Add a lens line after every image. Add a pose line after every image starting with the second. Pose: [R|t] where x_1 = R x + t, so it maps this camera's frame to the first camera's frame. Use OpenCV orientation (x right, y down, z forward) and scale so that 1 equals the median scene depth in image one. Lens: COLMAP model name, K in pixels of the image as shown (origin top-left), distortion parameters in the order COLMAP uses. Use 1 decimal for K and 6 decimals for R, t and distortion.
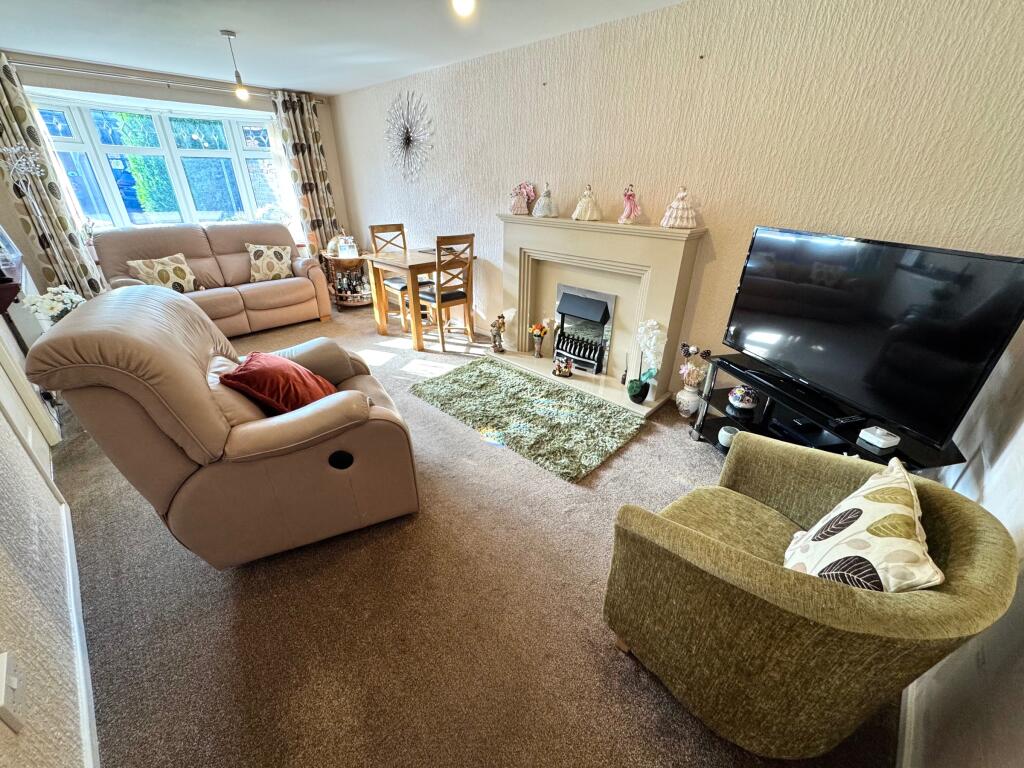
lens RADIAL K [[407.7, 0, 512.0], [0, 407.7, 384.0], [0, 0, 1]] dist [-0.001392, -0.000710]
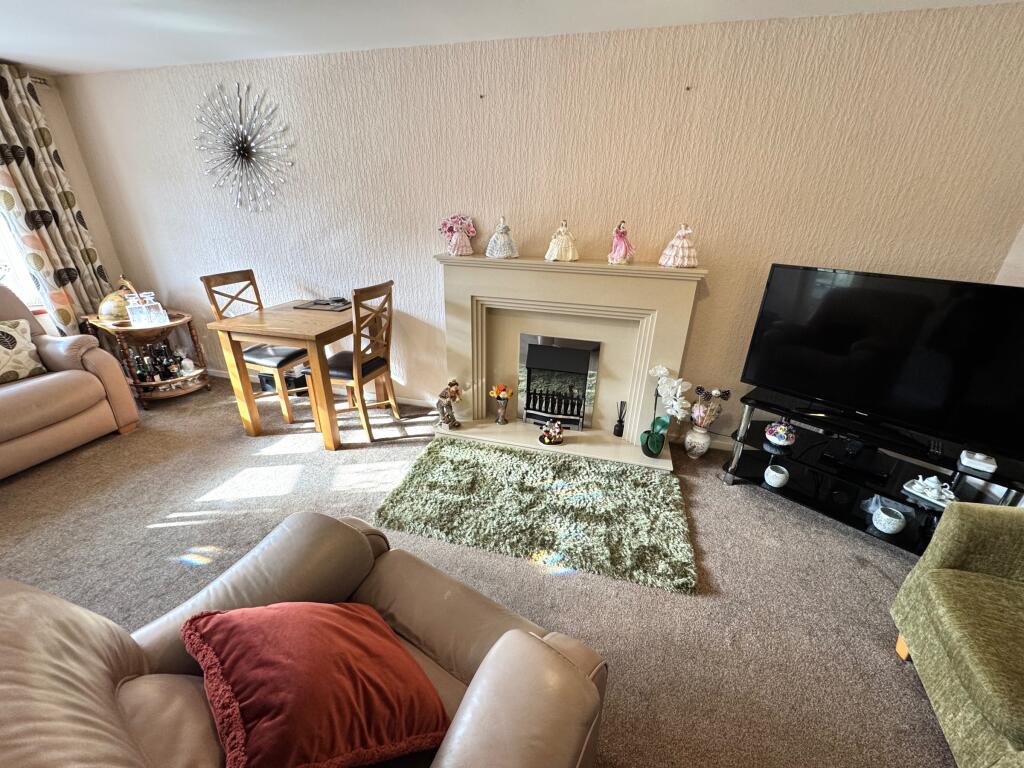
lens RADIAL K [[407.7, 0, 512.0], [0, 407.7, 384.0], [0, 0, 1]] dist [-0.001392, -0.000710]
pose [[0.878900, -0.182854, 0.440568, -0.270666], [0.202217, 0.979336, 0.003058, -0.143532], [-0.432023, 0.086403, 0.897714, 0.252735]]
